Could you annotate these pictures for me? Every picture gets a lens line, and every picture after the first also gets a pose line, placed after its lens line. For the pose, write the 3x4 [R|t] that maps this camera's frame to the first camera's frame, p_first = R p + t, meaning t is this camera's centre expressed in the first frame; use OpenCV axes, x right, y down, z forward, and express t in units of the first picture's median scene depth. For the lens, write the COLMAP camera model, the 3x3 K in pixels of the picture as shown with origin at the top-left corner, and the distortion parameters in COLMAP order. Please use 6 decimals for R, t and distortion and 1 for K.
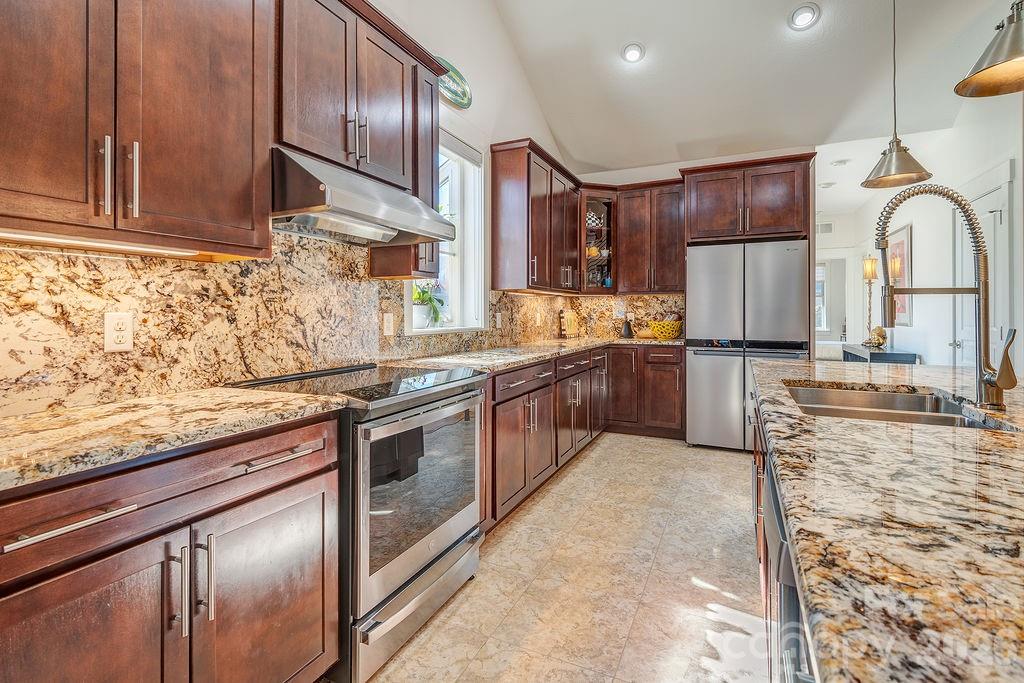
lens RADIAL K [[482.3, 0, 508.0], [0, 482.3, 311.0], [0, 0, 1]] dist [-0.001106, -0.001421]
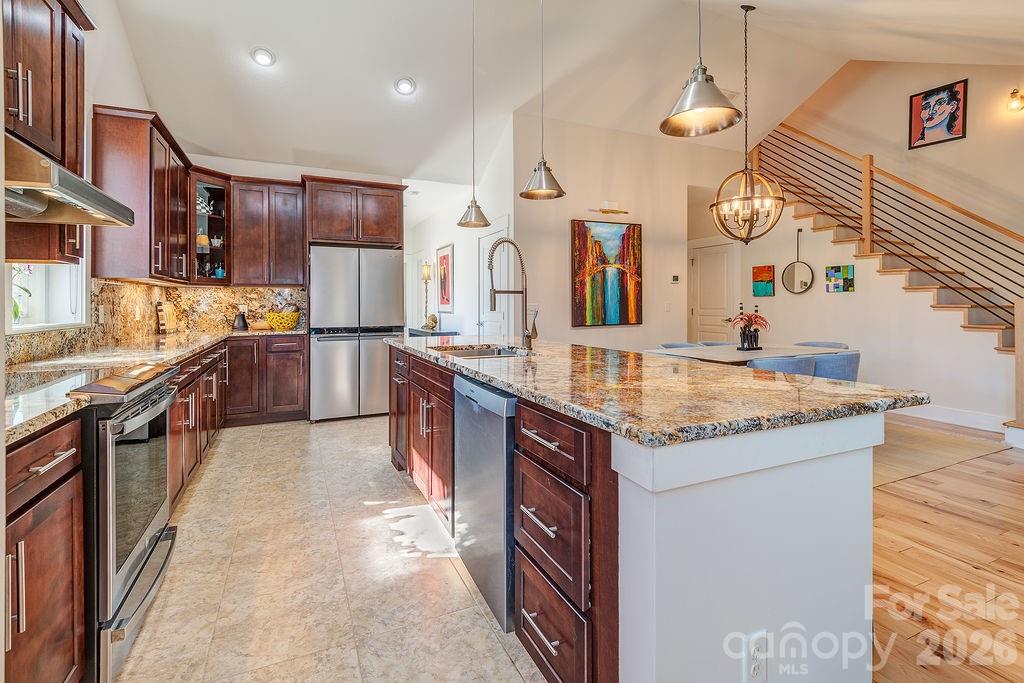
lens RADIAL K [[480.8, 0, 520.1], [0, 480.8, 302.7], [0, 0, 1]] dist [0.016574, -0.000438]
pose [[0.633132, -0.000191, 0.774044, -0.238117], [0.001280, 0.999999, -0.000800, 0.001104], [-0.774043, 0.001498, 0.633132, -0.114085]]
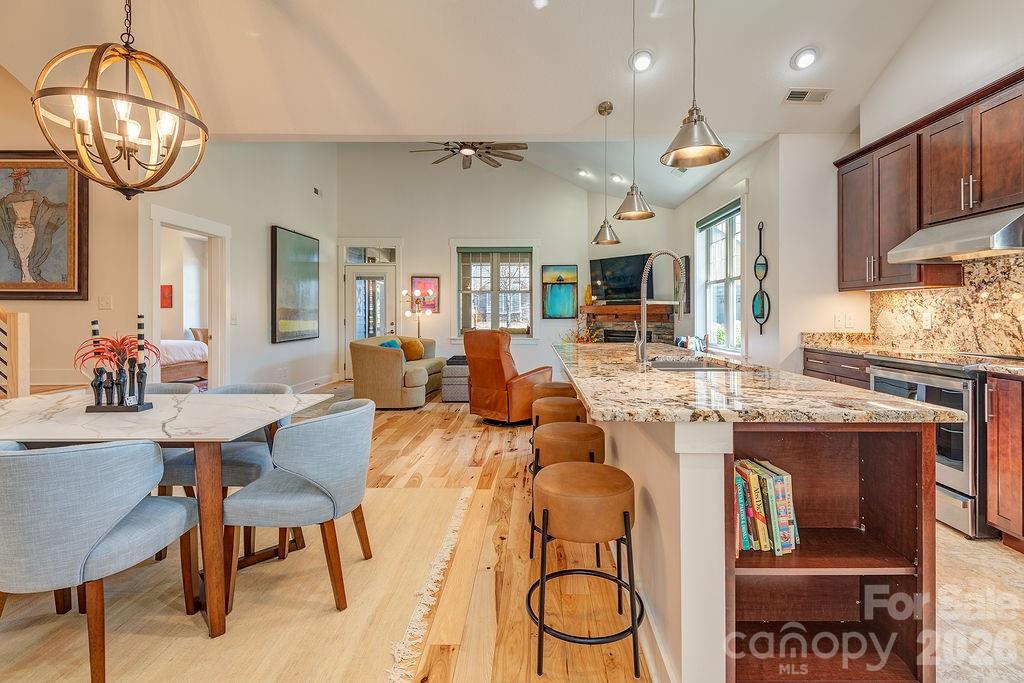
lens RADIAL K [[487.9, 0, 530.6], [0, 487.9, 310.9], [0, 0, 1]] dist [0.011805, -0.013058]
pose [[-0.904794, -0.000630, -0.425850, 0.874627], [0.004160, 0.999938, -0.010317, 0.003870], [0.425830, -0.011106, -0.904735, 1.019387]]
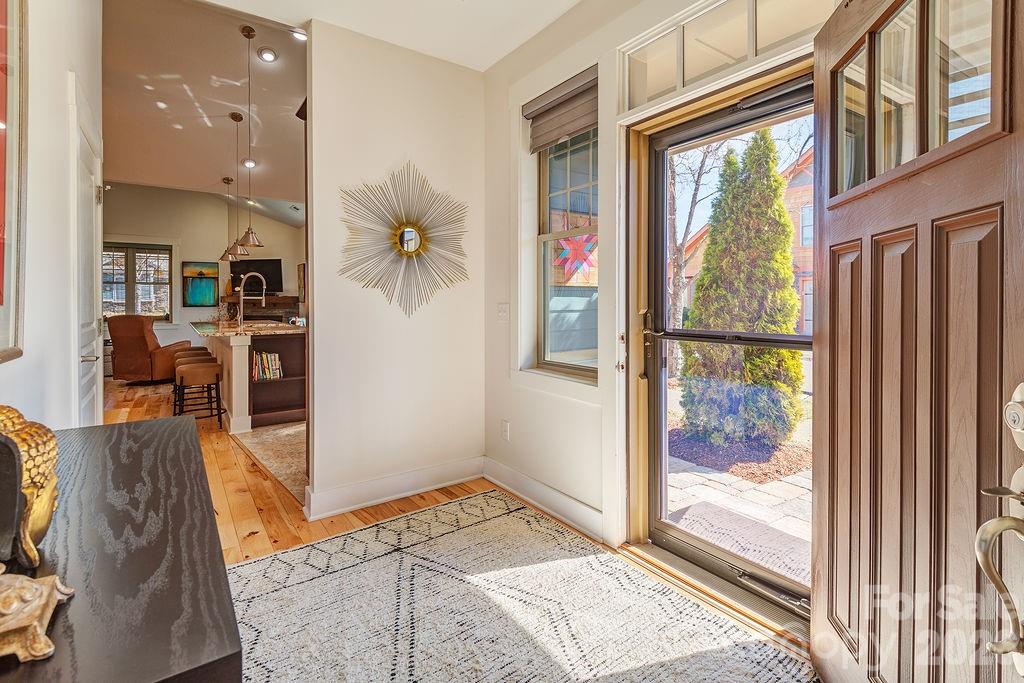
lens RADIAL K [[480.8, 0, 520.1], [0, 480.8, 302.7], [0, 0, 1]] dist [0.016574, -0.000438]
pose [[-0.480821, 0.002965, -0.876814, 1.352898], [0.006427, 0.999979, -0.000143, 0.006298], [0.876795, -0.005704, -0.480831, 1.996784]]
